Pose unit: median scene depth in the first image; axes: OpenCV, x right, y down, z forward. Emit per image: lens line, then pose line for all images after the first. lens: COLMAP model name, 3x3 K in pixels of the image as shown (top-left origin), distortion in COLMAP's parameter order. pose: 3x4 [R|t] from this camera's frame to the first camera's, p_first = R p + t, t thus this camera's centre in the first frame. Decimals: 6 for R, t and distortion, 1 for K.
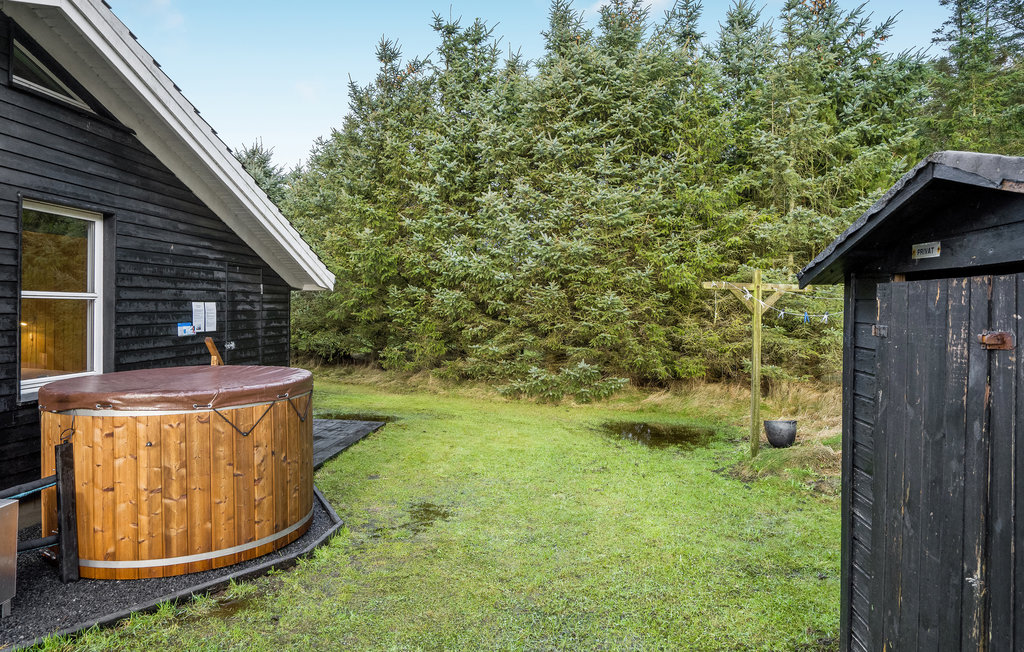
lens RADIAL K [[655.4, 0, 512.0], [0, 655.4, 326.0], [0, 0, 1]] dist [0.002071, 0.001373]
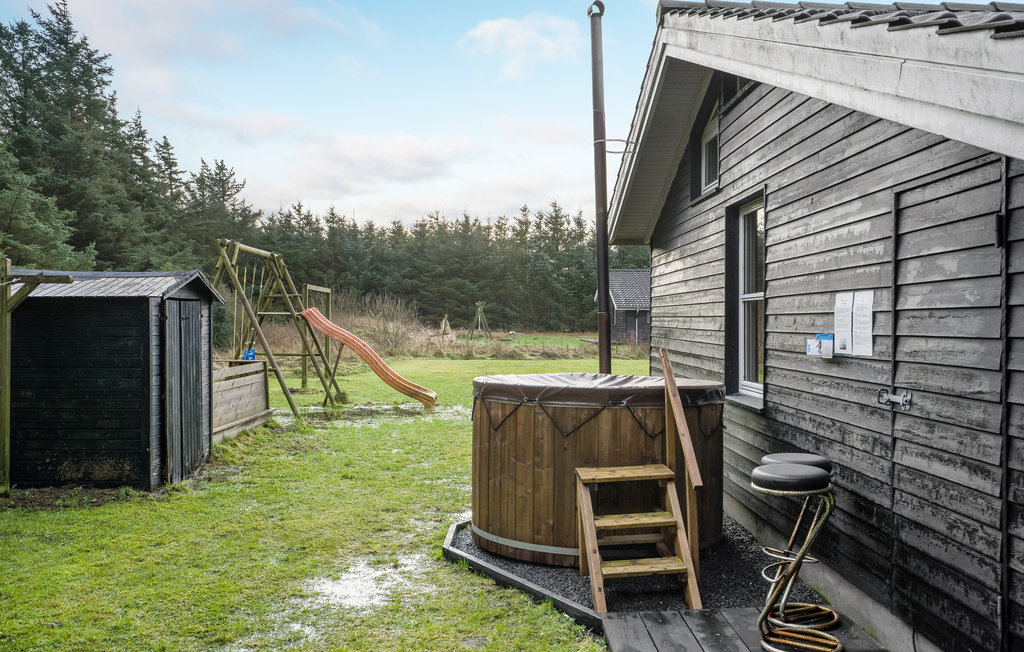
lens RADIAL K [[881.4, 0, 512.0], [0, 881.4, 326.0], [0, 0, 1]] dist [-0.005298, -0.003176]
pose [[-0.993899, -0.013307, -0.109491, -0.161342], [-0.016985, 0.999320, 0.032726, -0.029720], [0.108981, 0.034386, -0.993449, 1.670700]]
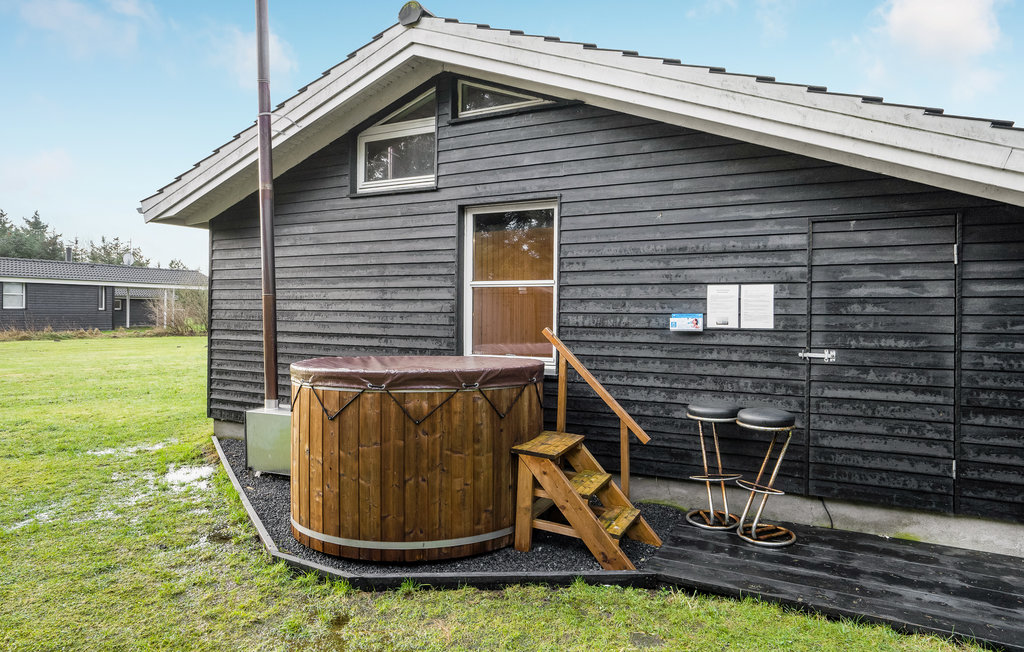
lens RADIAL K [[655.4, 0, 512.0], [0, 655.4, 326.0], [0, 0, 1]] dist [0.002071, 0.001373]
pose [[-0.397786, 0.008058, -0.917443, 0.259305], [-0.038421, 0.998938, 0.025433, -0.001938], [0.916673, 0.045366, -0.397054, 1.100683]]
